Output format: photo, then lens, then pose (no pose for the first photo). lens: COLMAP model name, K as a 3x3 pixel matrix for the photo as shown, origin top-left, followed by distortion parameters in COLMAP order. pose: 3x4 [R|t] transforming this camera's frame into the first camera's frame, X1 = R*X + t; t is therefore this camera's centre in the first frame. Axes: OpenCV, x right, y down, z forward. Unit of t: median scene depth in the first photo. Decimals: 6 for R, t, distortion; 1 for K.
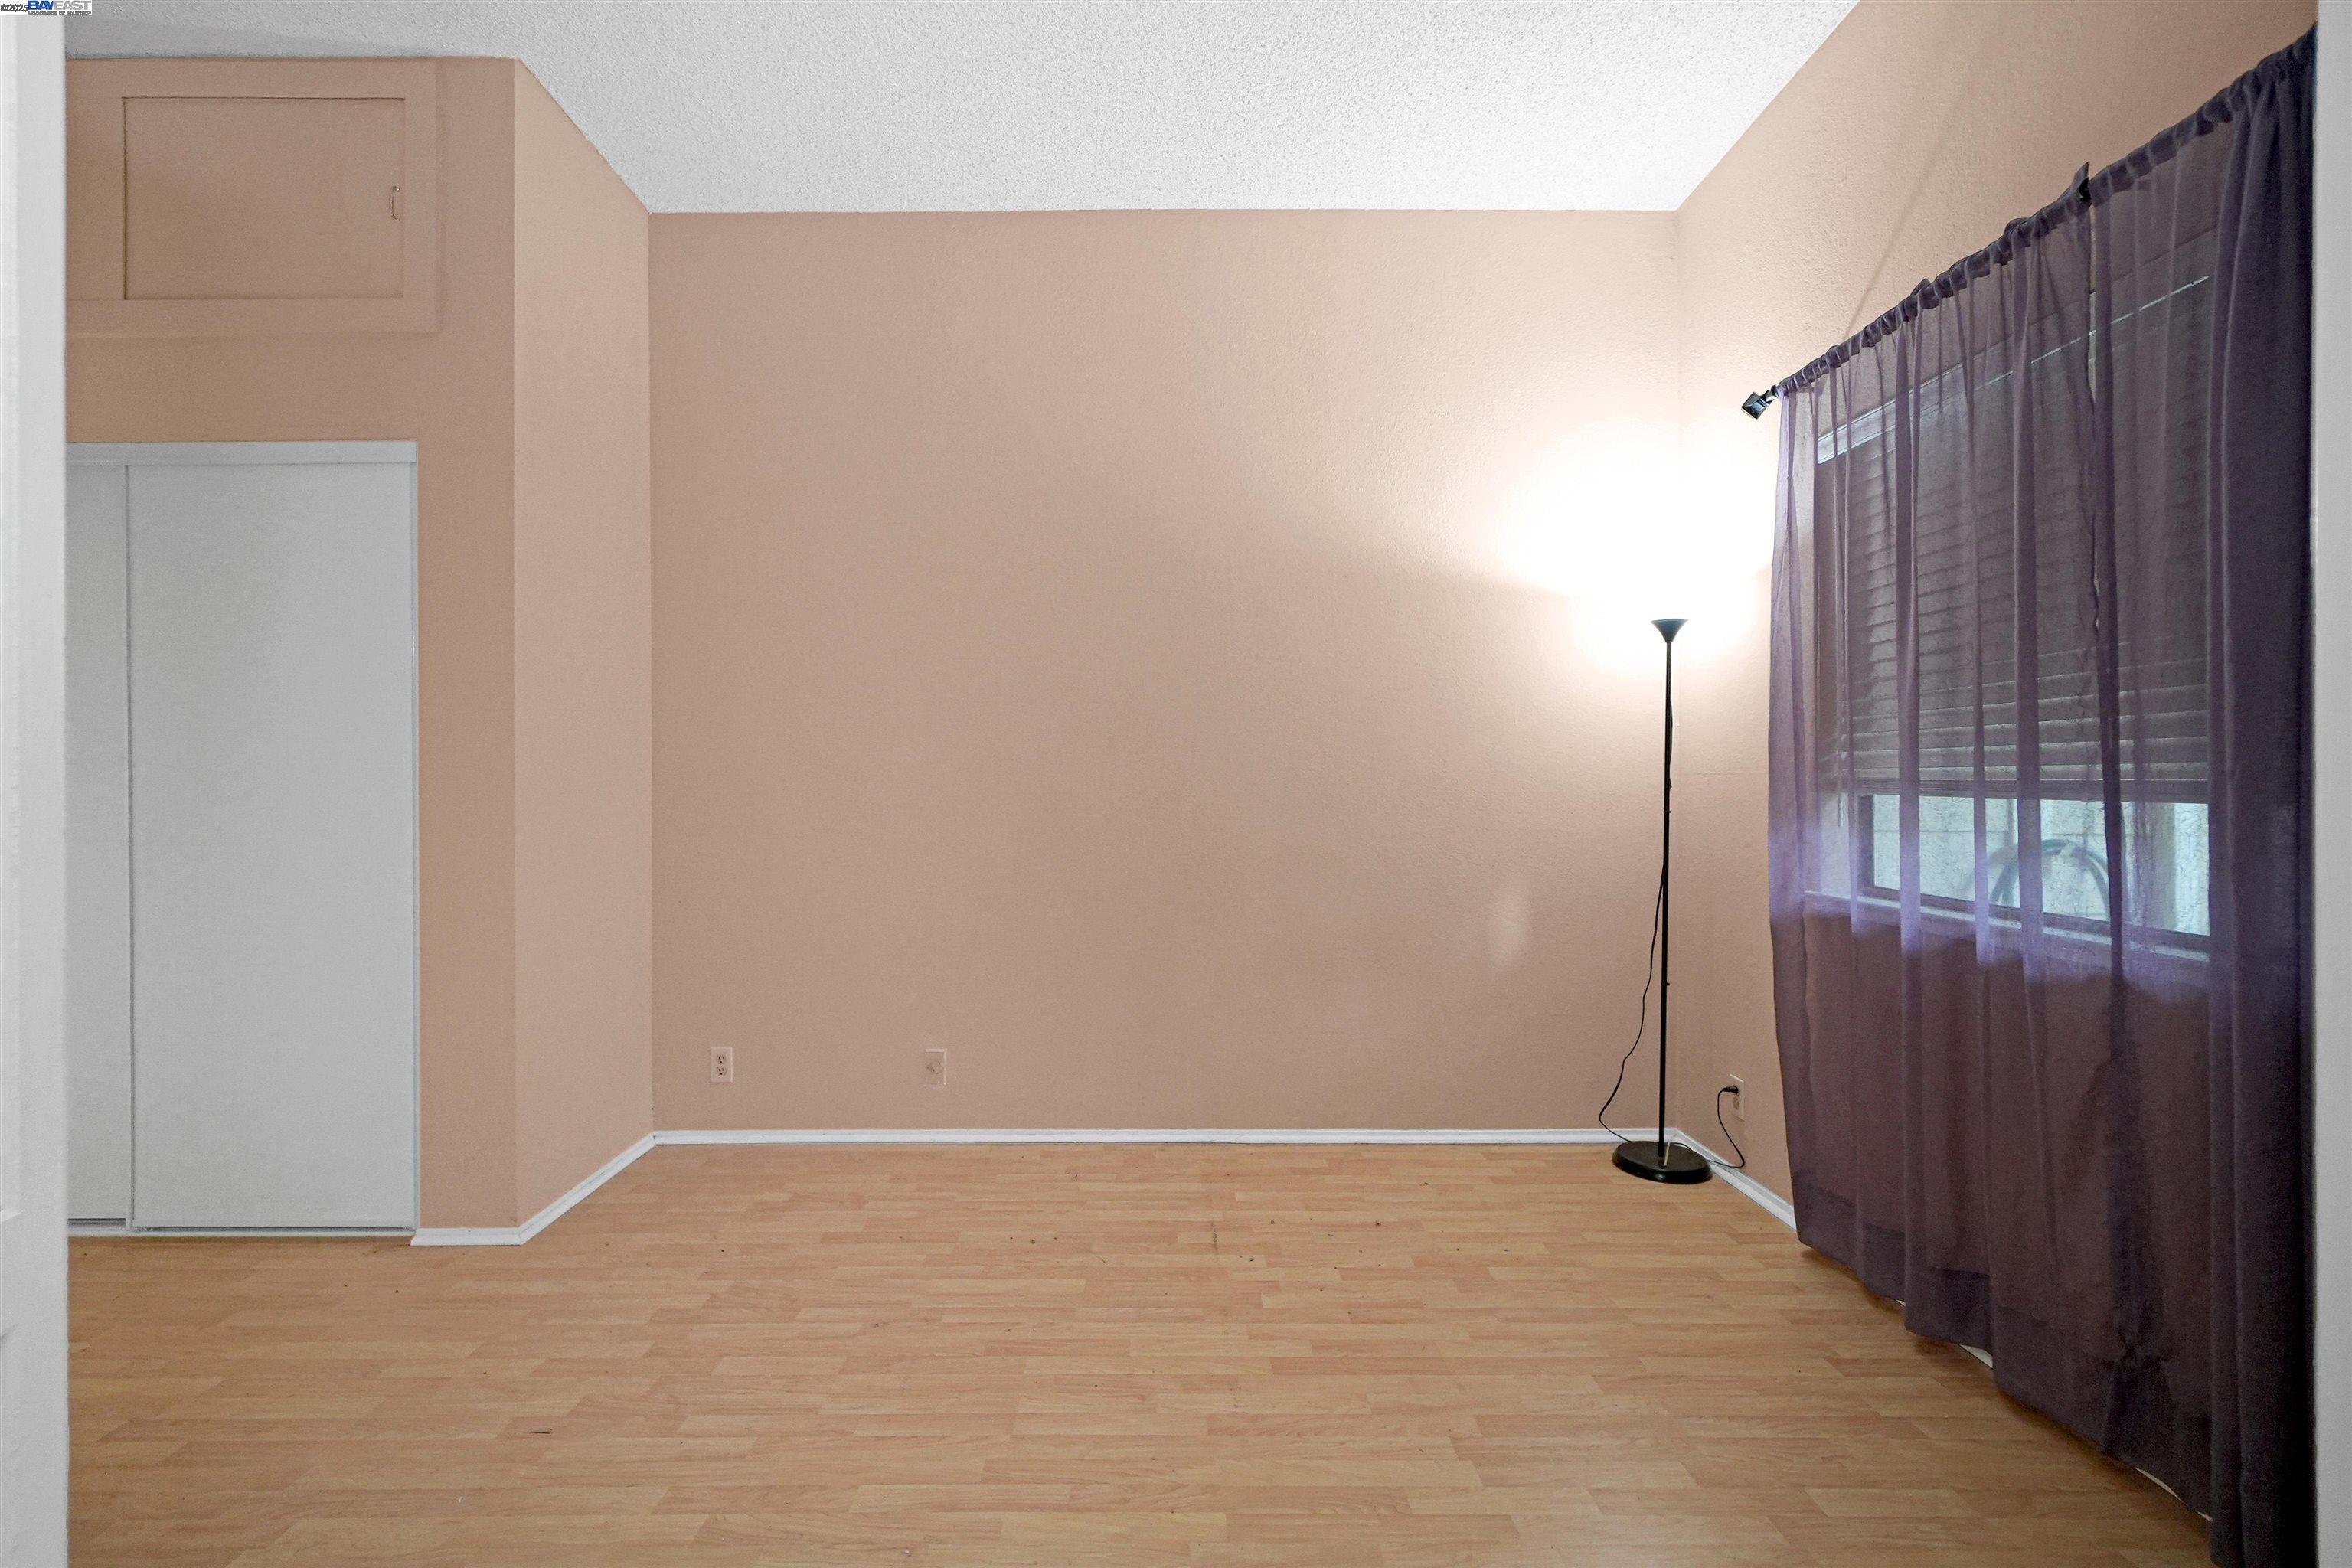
lens RADIAL K [[1048.0, 0, 1176.6], [0, 1048.0, 795.0], [0, 0, 1]] dist [0.016879, 0.000069]
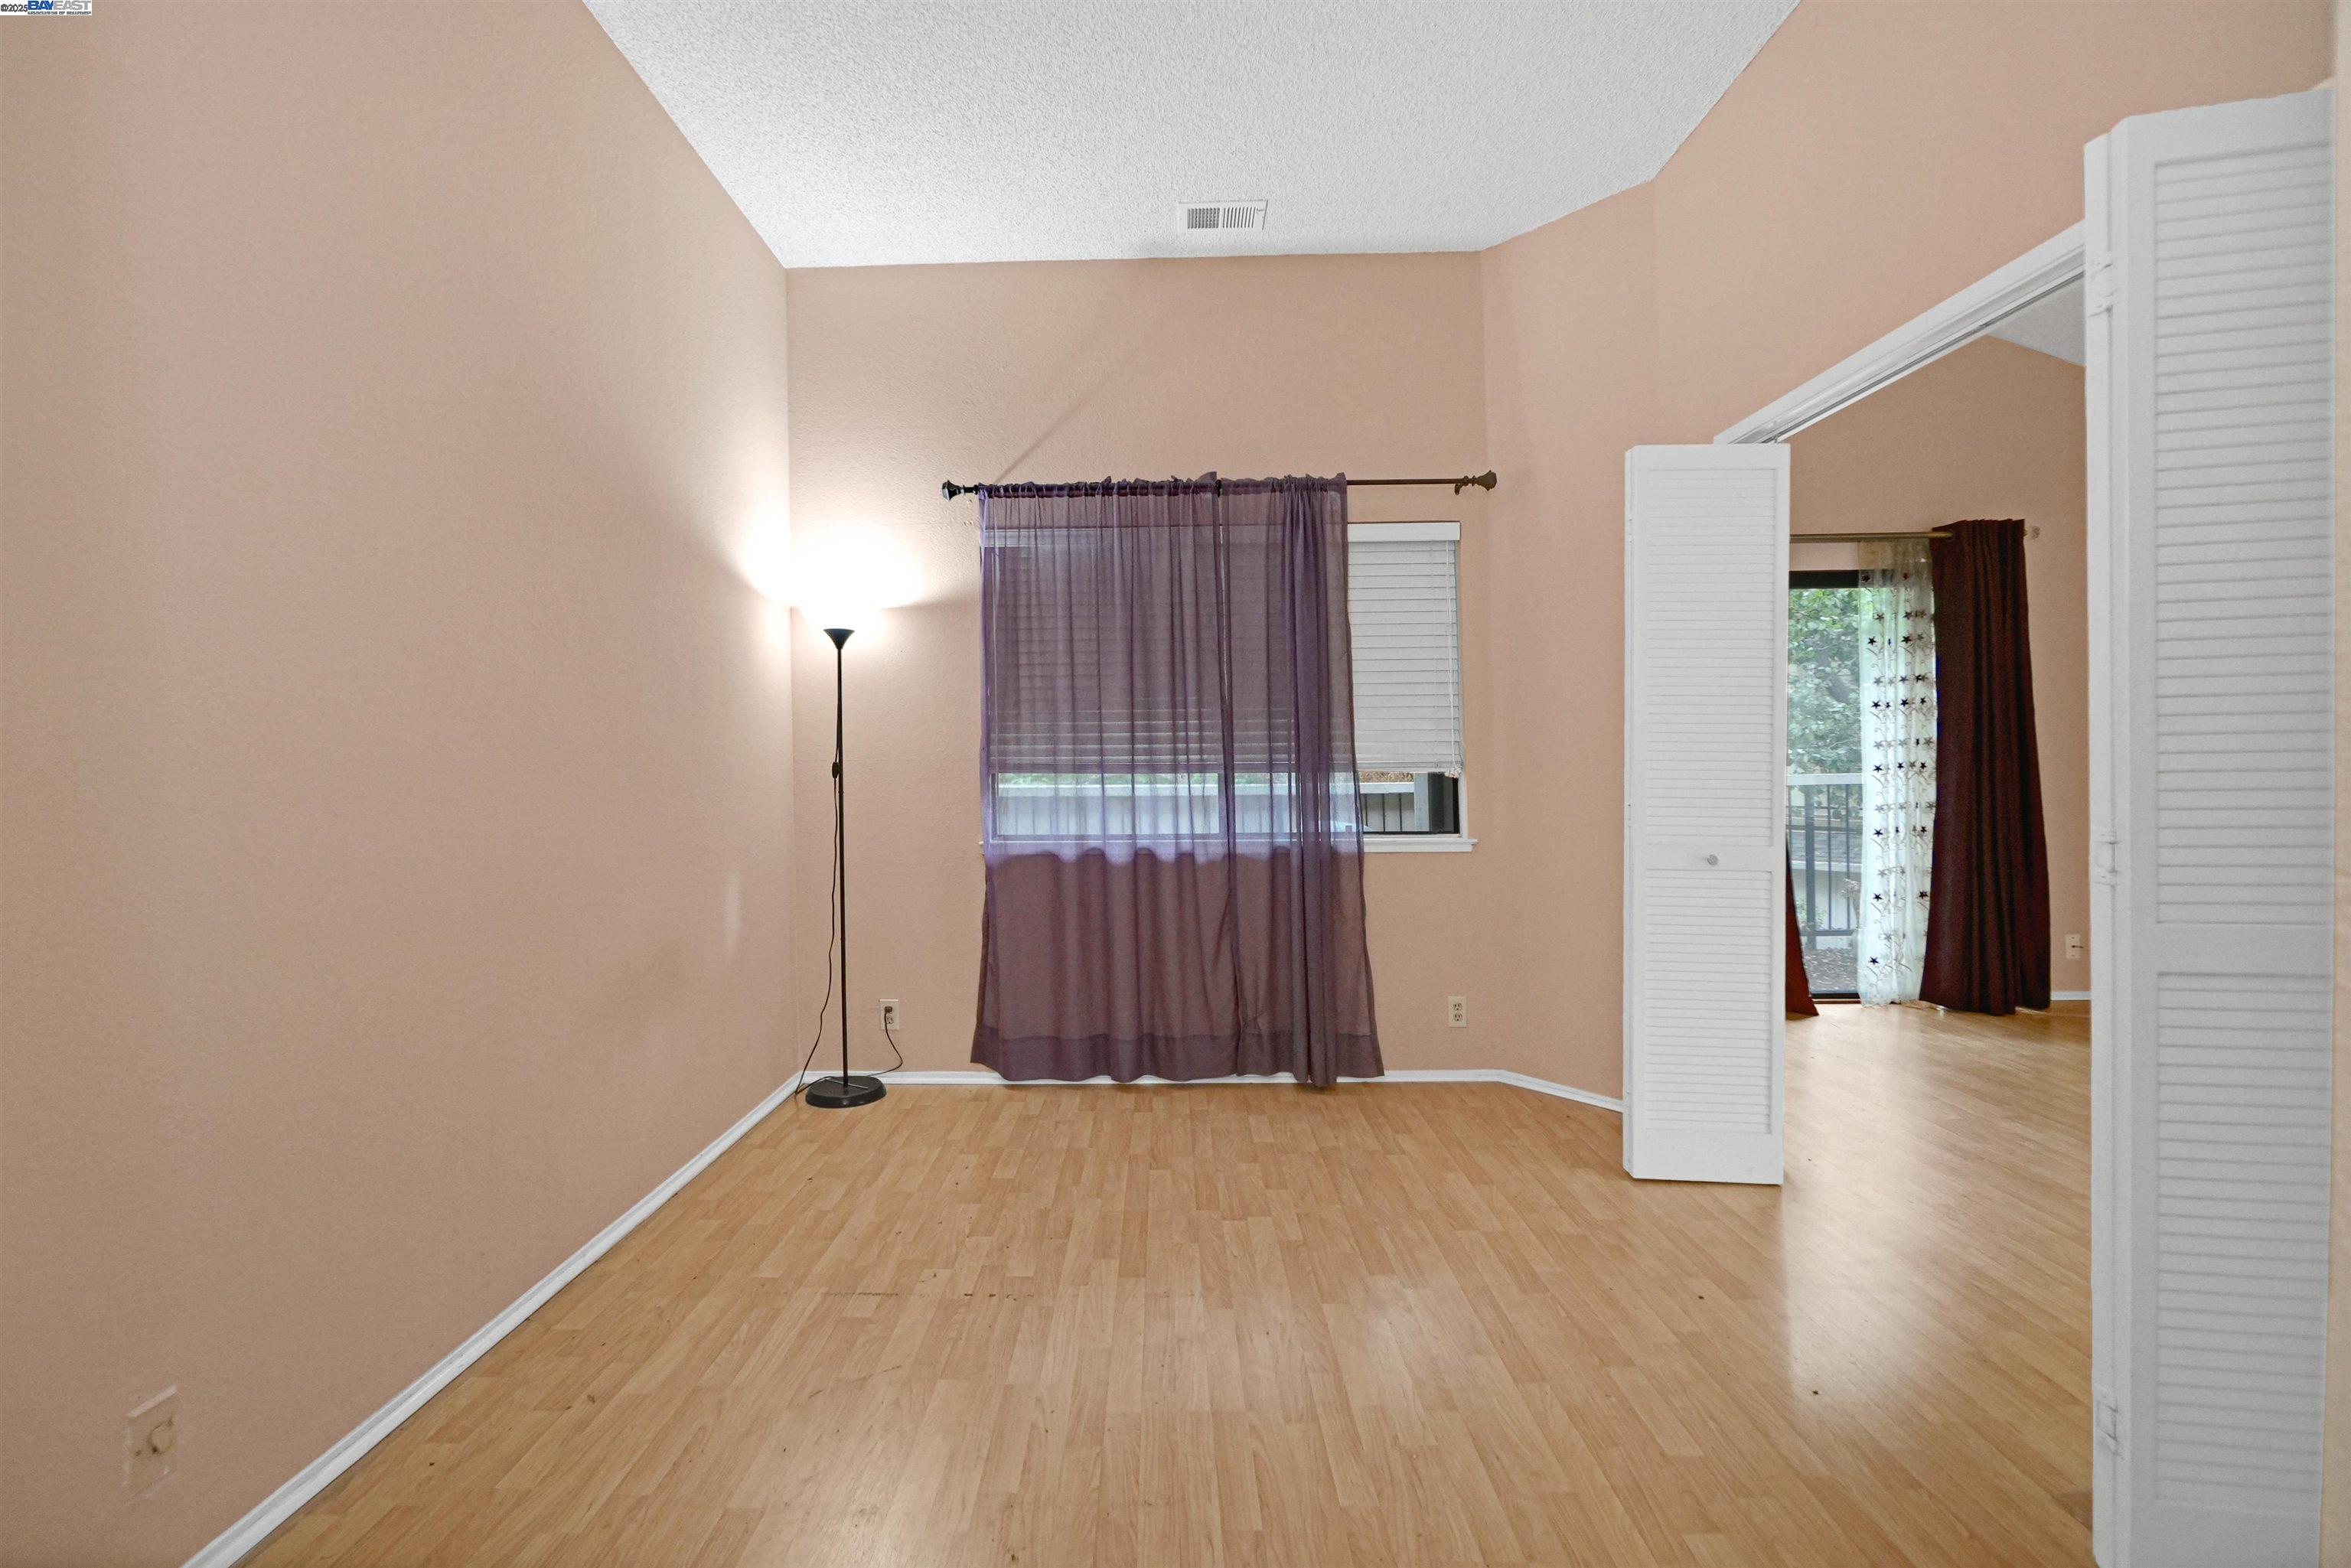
lens RADIAL K [[1016.8, 0, 1159.9], [0, 1016.8, 761.7], [0, 0, 1]] dist [-0.003249, -0.000142]
pose [[0.013162, 0.015493, 0.999793, -0.828428], [0.021721, 0.999640, -0.015776, 0.009848], [-0.999677, 0.021925, 0.012821, 0.784089]]
